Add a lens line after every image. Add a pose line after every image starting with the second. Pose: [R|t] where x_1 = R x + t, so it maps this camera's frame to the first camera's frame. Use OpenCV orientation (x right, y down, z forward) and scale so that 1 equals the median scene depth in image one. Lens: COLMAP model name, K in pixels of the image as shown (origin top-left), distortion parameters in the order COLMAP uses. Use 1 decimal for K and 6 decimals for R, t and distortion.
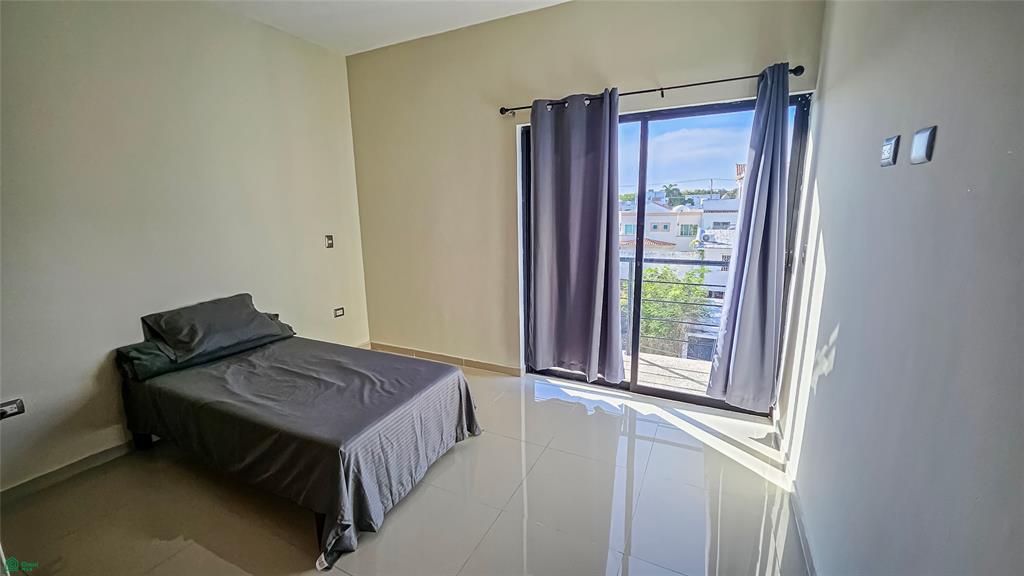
lens RADIAL K [[406.9, 0, 510.4], [0, 406.9, 286.4], [0, 0, 1]] dist [-0.007643, 0.006971]
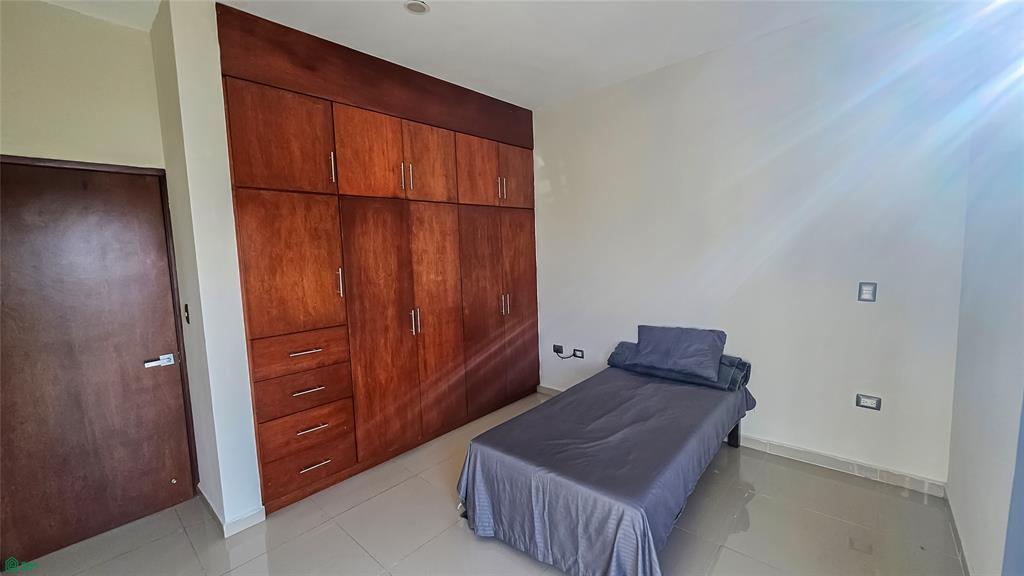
lens RADIAL K [[406.9, 0, 510.4], [0, 406.9, 286.4], [0, 0, 1]] dist [-0.007643, 0.006971]
pose [[-0.256787, 0.119726, -0.959024, 0.459000], [-0.146888, 0.975935, 0.161168, -0.195259], [0.955240, 0.182255, -0.233021, 0.835632]]
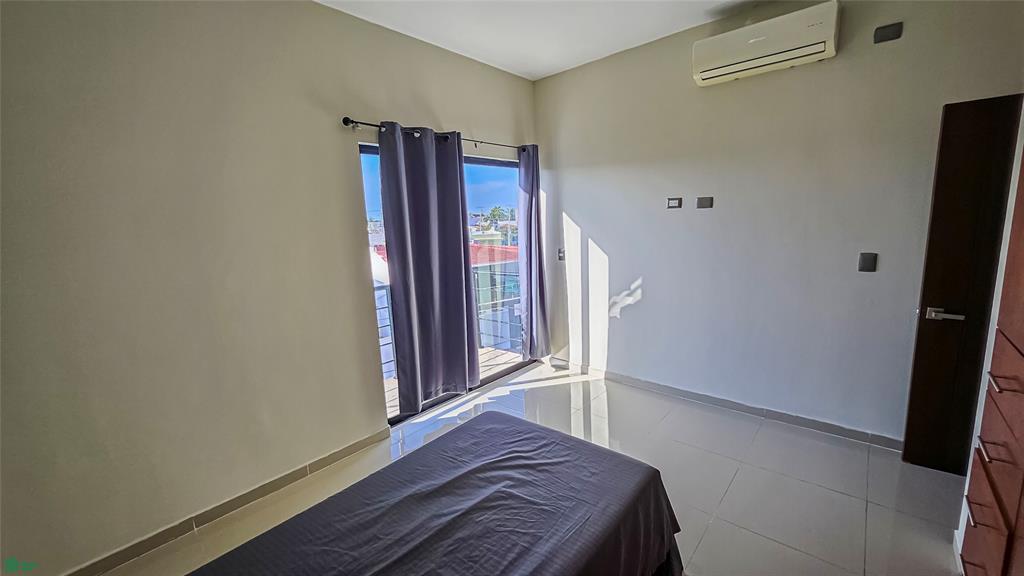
lens RADIAL K [[406.9, 0, 510.4], [0, 406.9, 286.4], [0, 0, 1]] dist [-0.007643, 0.006971]
pose [[0.254333, -0.149103, 0.955554, -0.871826], [0.226189, 0.969812, 0.091124, -0.129496], [-0.940294, 0.192960, 0.280381, 0.608056]]
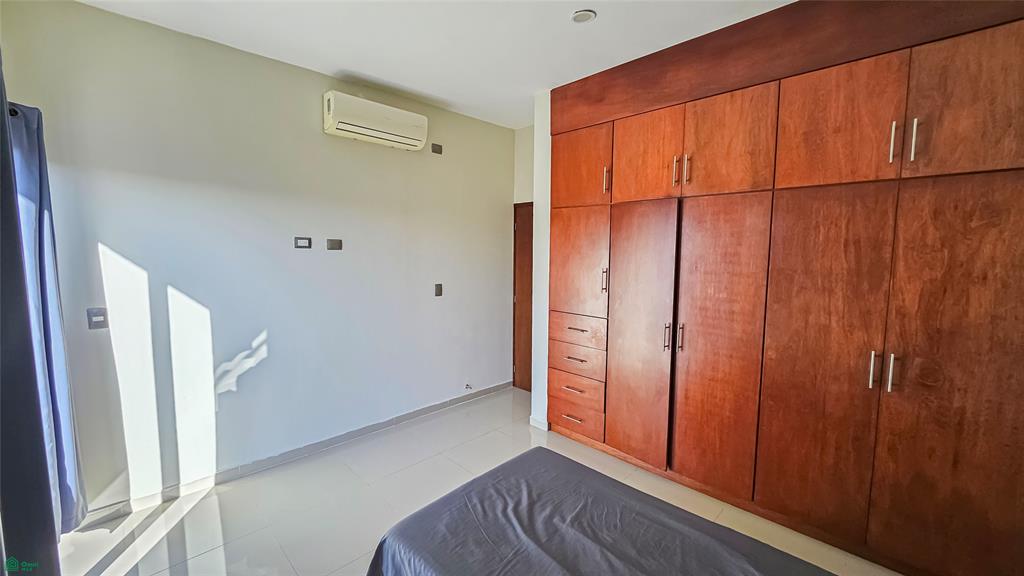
lens RADIAL K [[406.9, 0, 510.4], [0, 406.9, 286.4], [0, 0, 1]] dist [-0.007643, 0.006971]
pose [[-0.948649, -0.014206, 0.316012, -0.461708], [0.074380, 0.960965, 0.266483, -0.286938], [-0.307462, 0.276304, -0.910562, 1.303865]]
